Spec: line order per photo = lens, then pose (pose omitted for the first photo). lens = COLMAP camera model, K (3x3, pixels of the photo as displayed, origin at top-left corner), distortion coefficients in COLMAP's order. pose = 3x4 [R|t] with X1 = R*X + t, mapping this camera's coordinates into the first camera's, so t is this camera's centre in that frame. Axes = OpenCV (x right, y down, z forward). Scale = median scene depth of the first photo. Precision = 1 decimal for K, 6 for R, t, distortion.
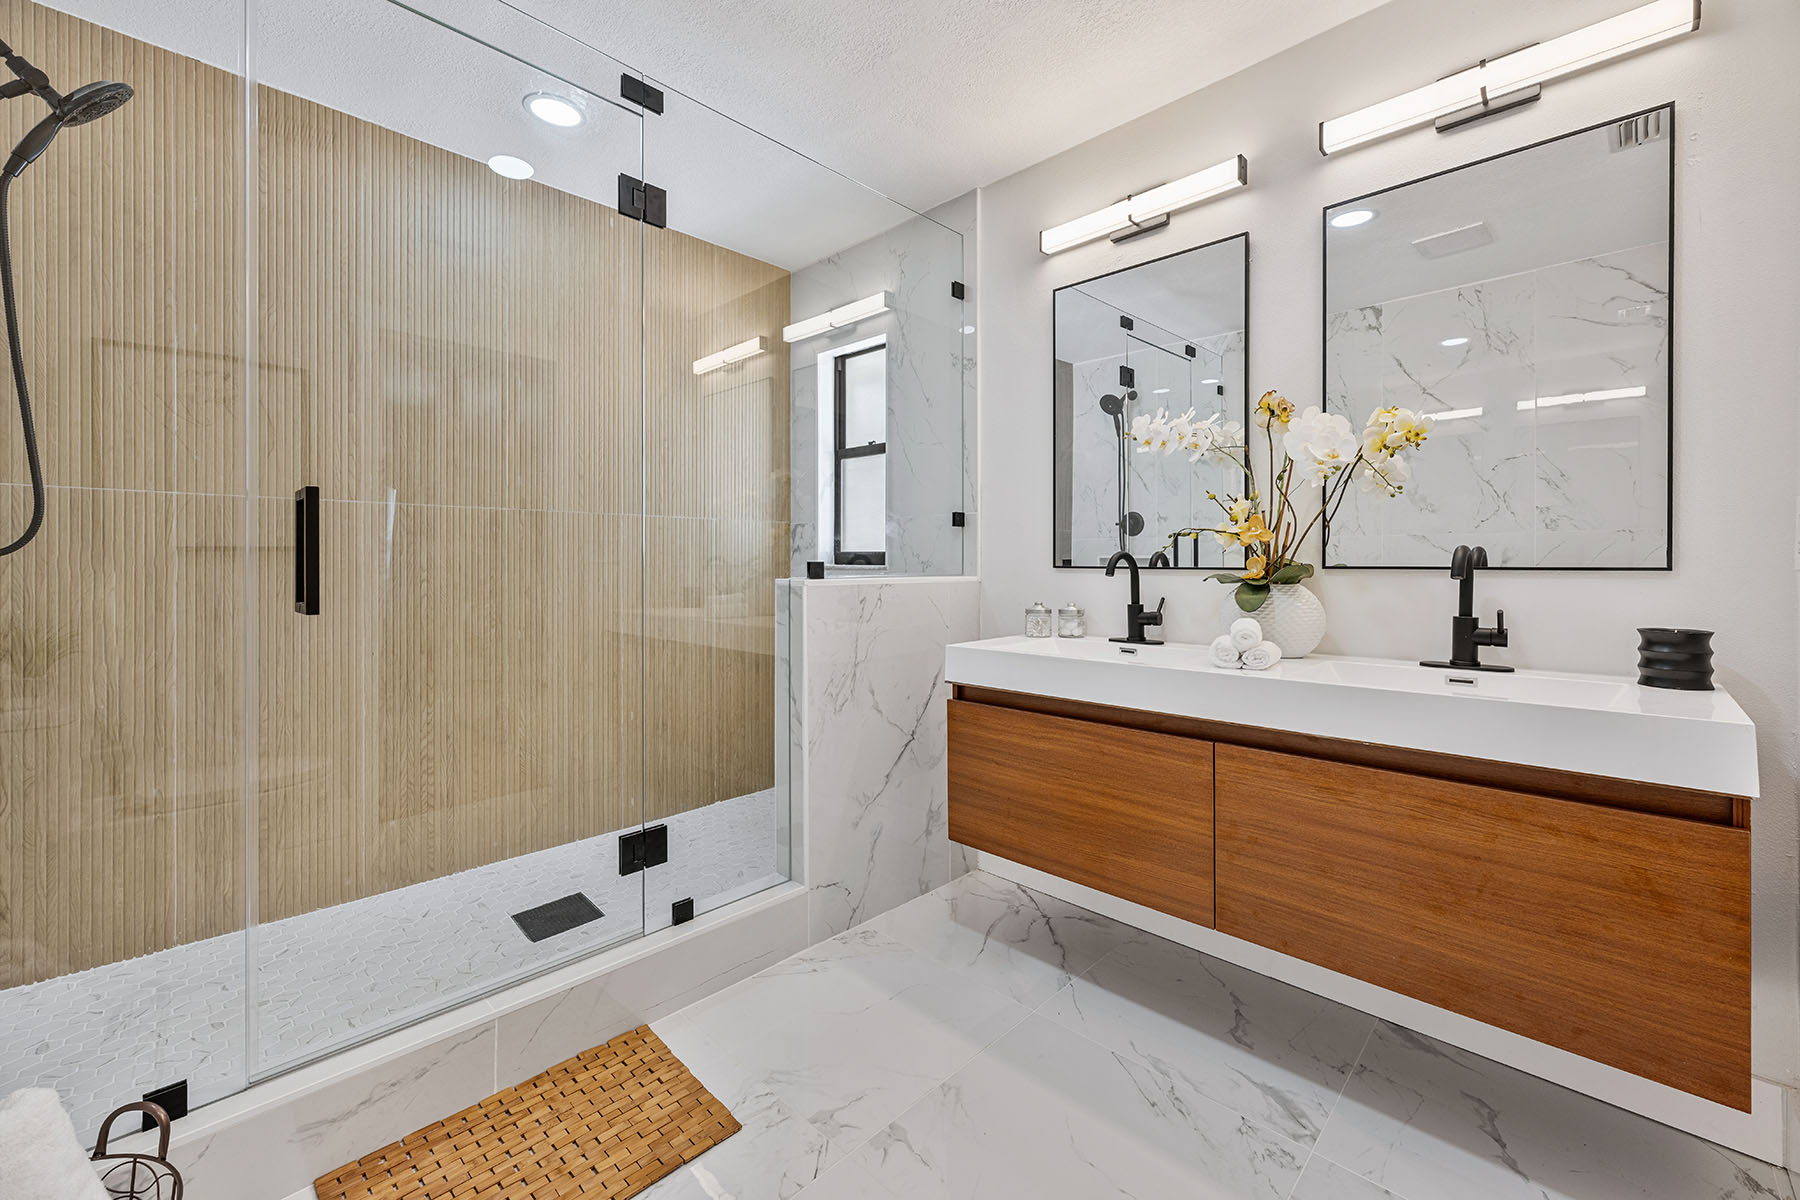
lens RADIAL K [[731.6, 0, 900.2], [0, 731.6, 562.7], [0, 0, 1]] dist [-0.001883, -0.000010]
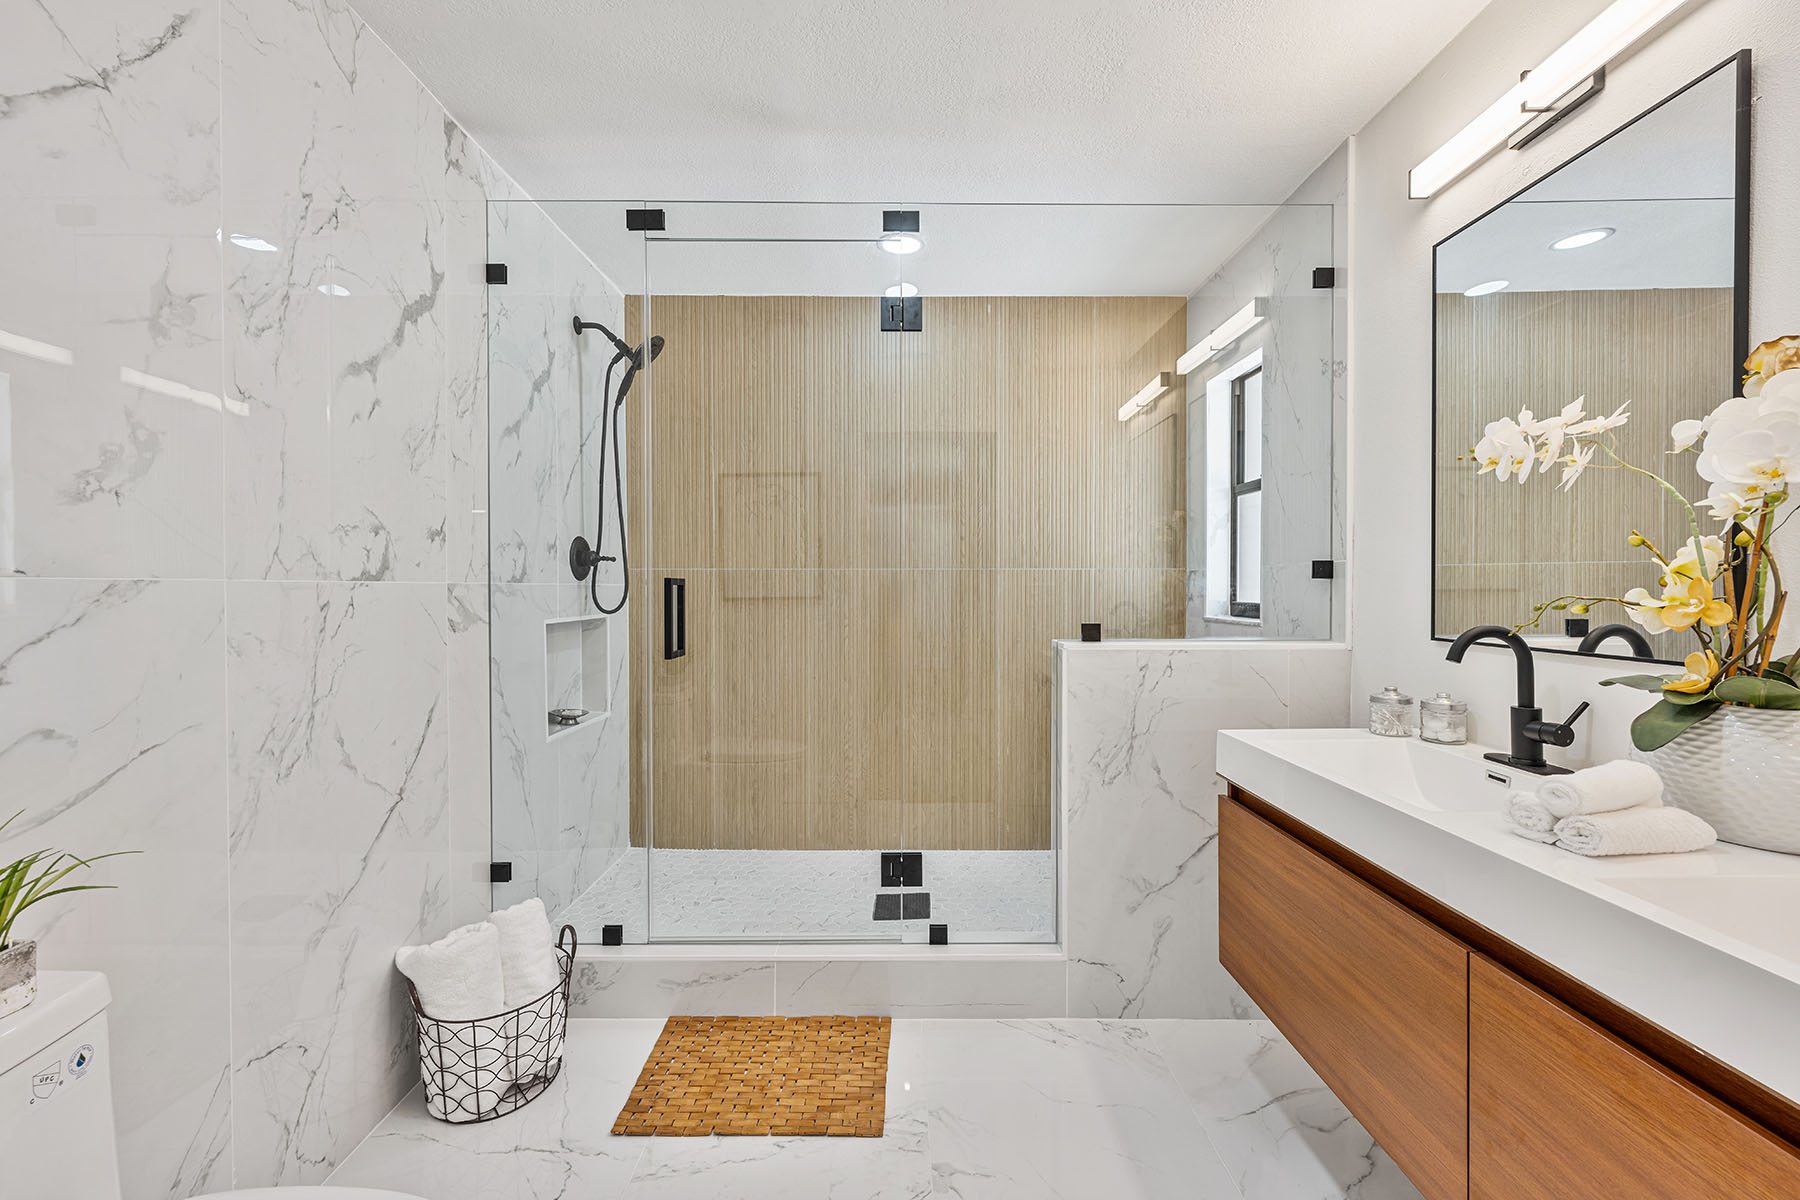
lens RADIAL K [[719.5, 0, 898.0], [0, 719.5, 595.5], [0, 0, 1]] dist [-0.001873, -0.000183]
pose [[0.699550, 0.007777, -0.714541, 0.385957], [-0.000050, 0.999941, 0.010834, -0.048805], [0.714583, -0.007543, 0.699510, 0.161711]]
